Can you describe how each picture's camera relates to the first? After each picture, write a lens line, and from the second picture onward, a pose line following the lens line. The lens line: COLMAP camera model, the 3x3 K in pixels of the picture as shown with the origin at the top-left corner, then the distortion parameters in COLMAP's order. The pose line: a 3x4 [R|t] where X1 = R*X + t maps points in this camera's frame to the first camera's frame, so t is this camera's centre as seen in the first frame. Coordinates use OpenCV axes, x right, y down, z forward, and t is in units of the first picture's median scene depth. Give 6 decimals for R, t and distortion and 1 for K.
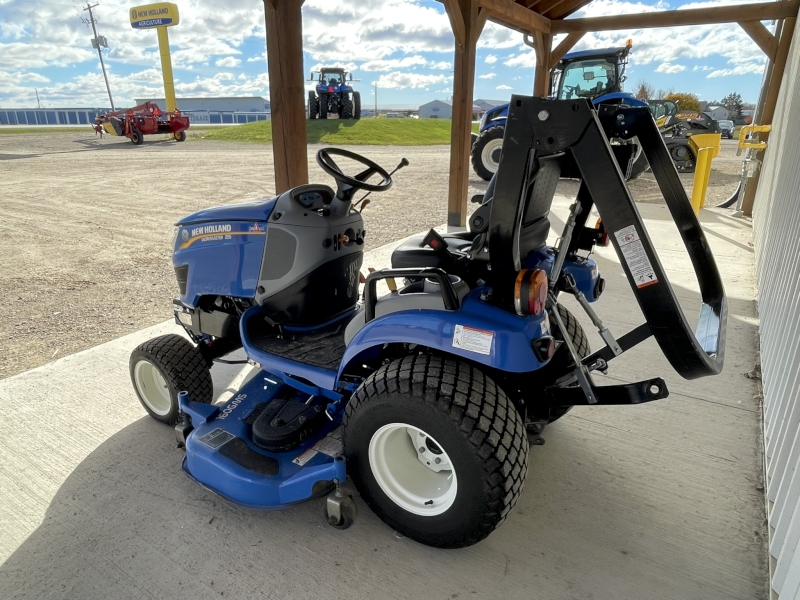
lens RADIAL K [[529.4, 0, 387.2], [0, 529.4, 303.2], [0, 0, 1]] dist [-0.003254, -0.000709]
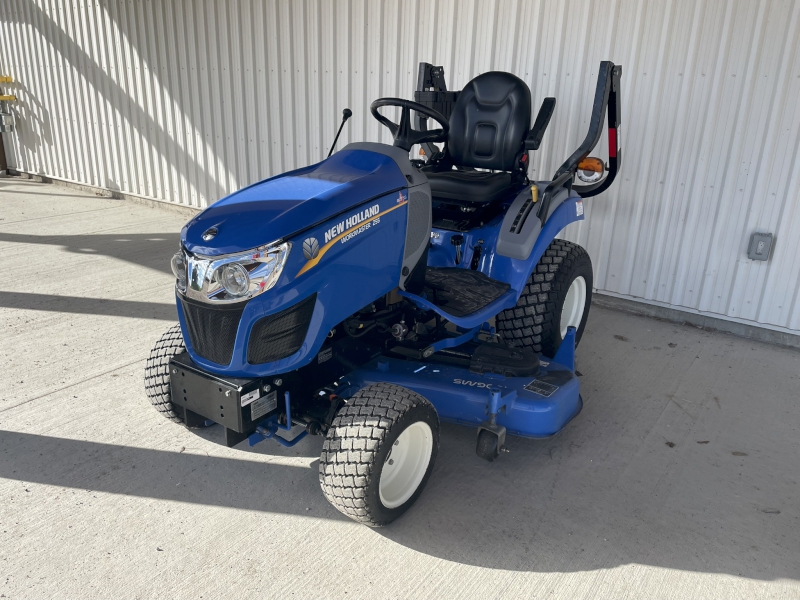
lens RADIAL K [[604.5, 0, 396.8], [0, 604.5, 296.4], [0, 0, 1]] dist [0.036762, -0.001425]
pose [[0.042924, -0.326829, 0.944108, -1.138588], [0.300993, 0.905305, 0.299711, -0.275791], [-0.952660, 0.271305, 0.137233, 0.879395]]
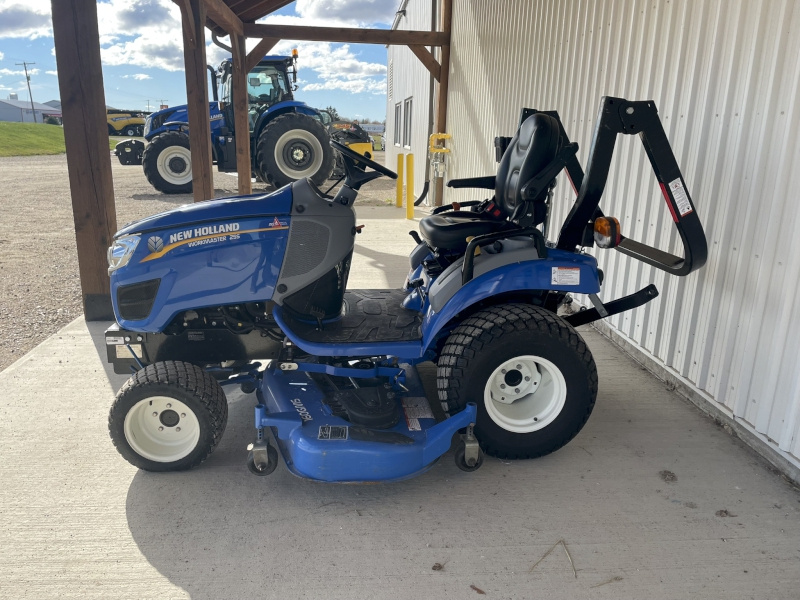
lens RADIAL K [[604.5, 0, 396.8], [0, 604.5, 296.4], [0, 0, 1]] dist [0.036762, -0.001425]
pose [[0.791676, -0.145522, 0.593357, -0.708897], [0.183981, 0.982920, -0.004411, 0.030883], [-0.582581, 0.112658, 0.804927, 0.012887]]
